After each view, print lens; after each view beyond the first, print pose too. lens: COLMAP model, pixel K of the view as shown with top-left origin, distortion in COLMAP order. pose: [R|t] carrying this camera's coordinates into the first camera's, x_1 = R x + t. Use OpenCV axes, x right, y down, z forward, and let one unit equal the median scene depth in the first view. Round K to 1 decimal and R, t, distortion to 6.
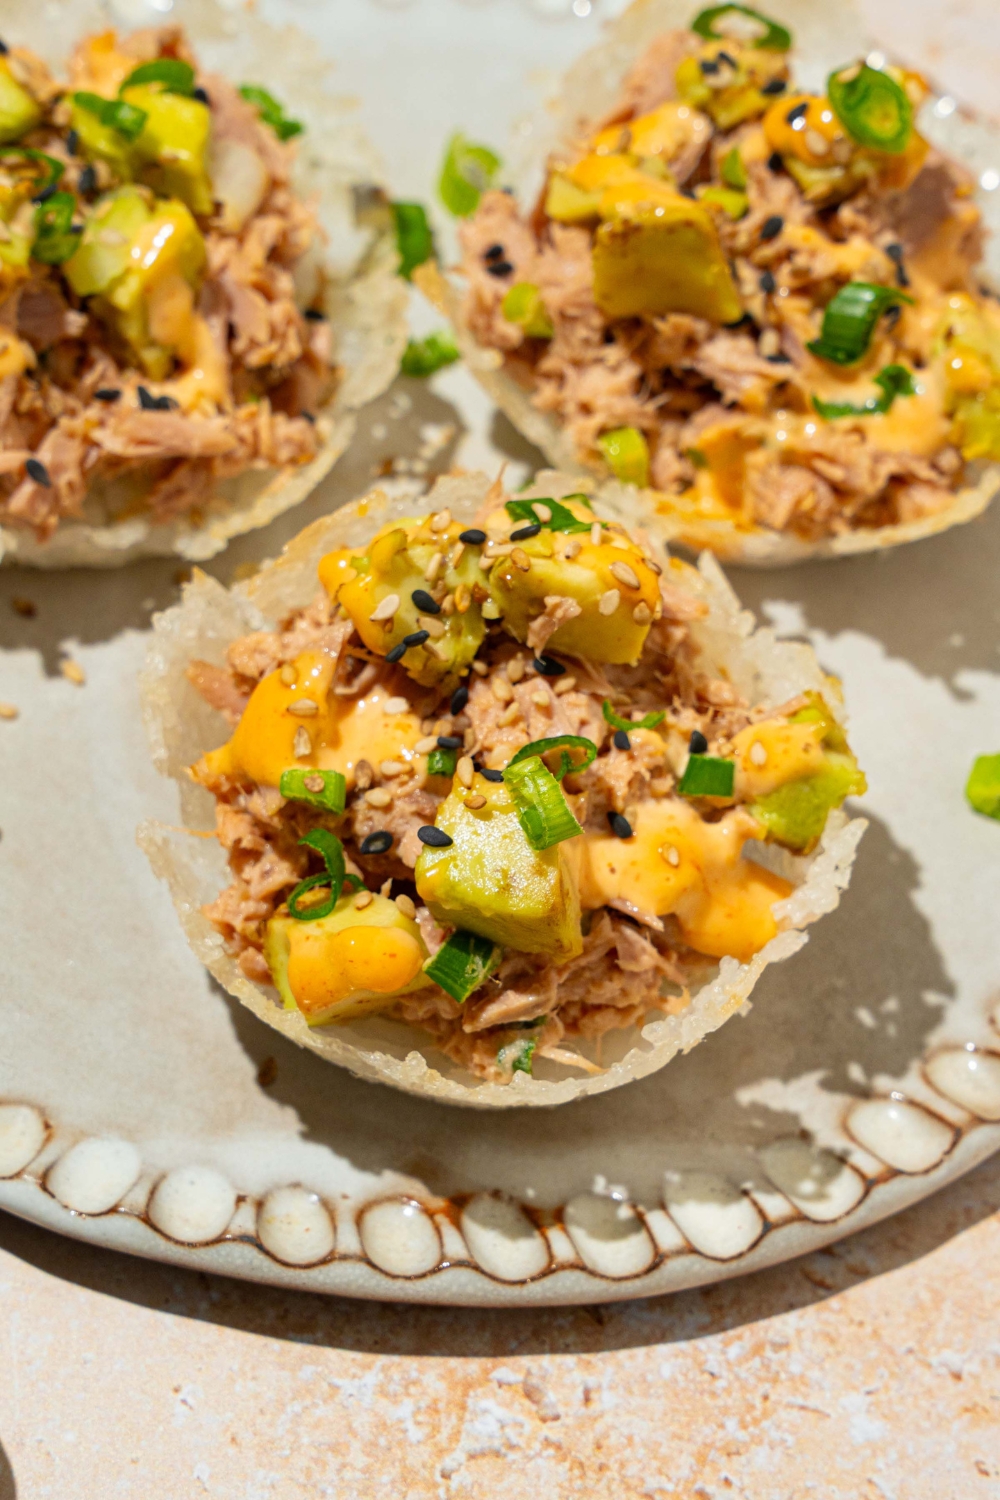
lens RADIAL K [[3843.5, 0, 543.0], [0, 3843.5, 809.6], [0, 0, 1]] dist [0.088307, 0.000000]
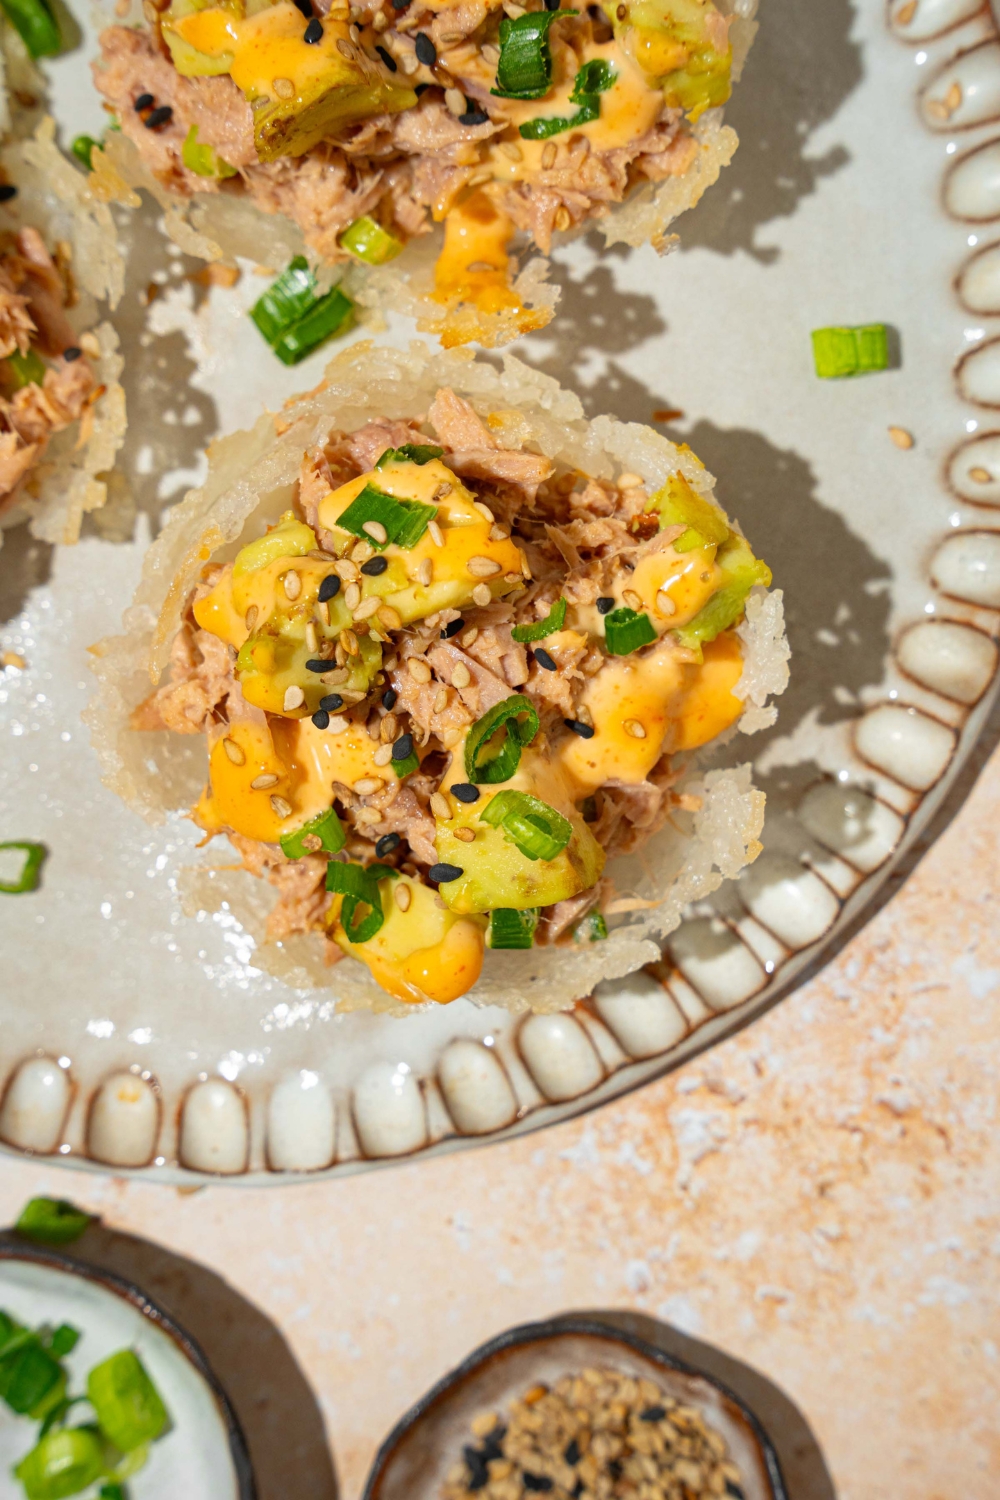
lens RADIAL K [[2826.0, 0, 498.9], [0, 2826.0, 754.4], [0, 0, 1]] dist [0.069404, 0.000000]
pose [[0.887400, -0.434153, -0.155023, 0.116594], [0.440536, 0.699544, 0.562642, -0.434656], [-0.135827, -0.567582, 0.812035, 0.361735]]
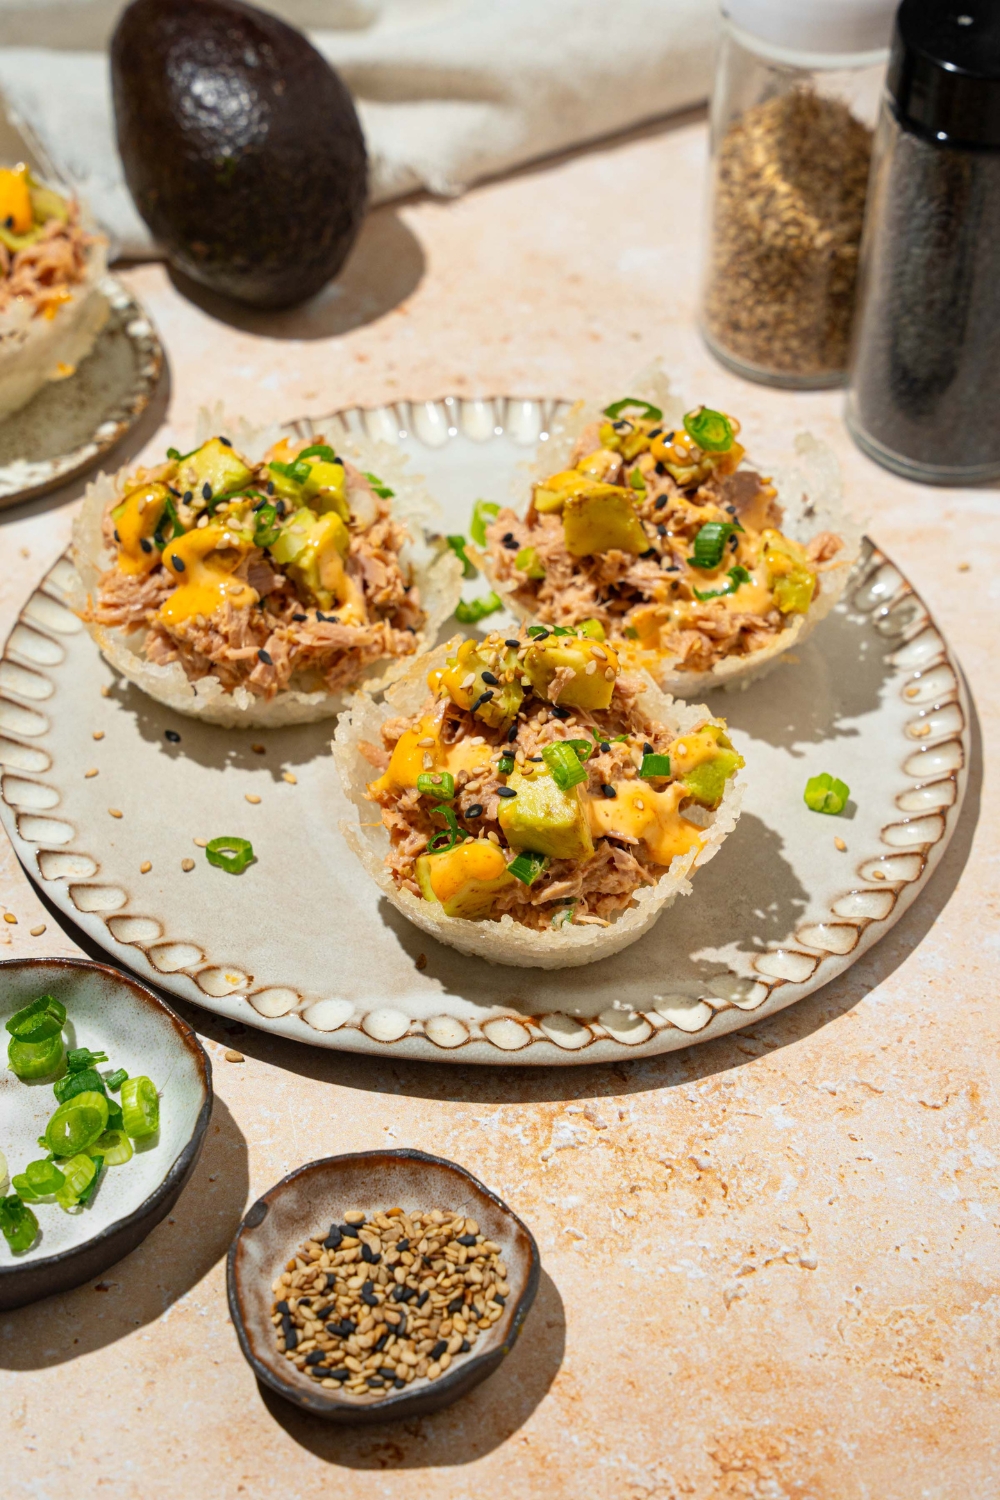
lens RADIAL K [[2826.0, 0, 494.0], [0, 2826.0, 757.1], [0, 0, 1]] dist [0.069404, 0.000000]
pose [[0.996092, -0.088313, 0.001045, -0.032587], [0.086231, 0.969911, -0.227677, 0.279711], [0.019093, 0.226877, 0.973736, -0.278262]]
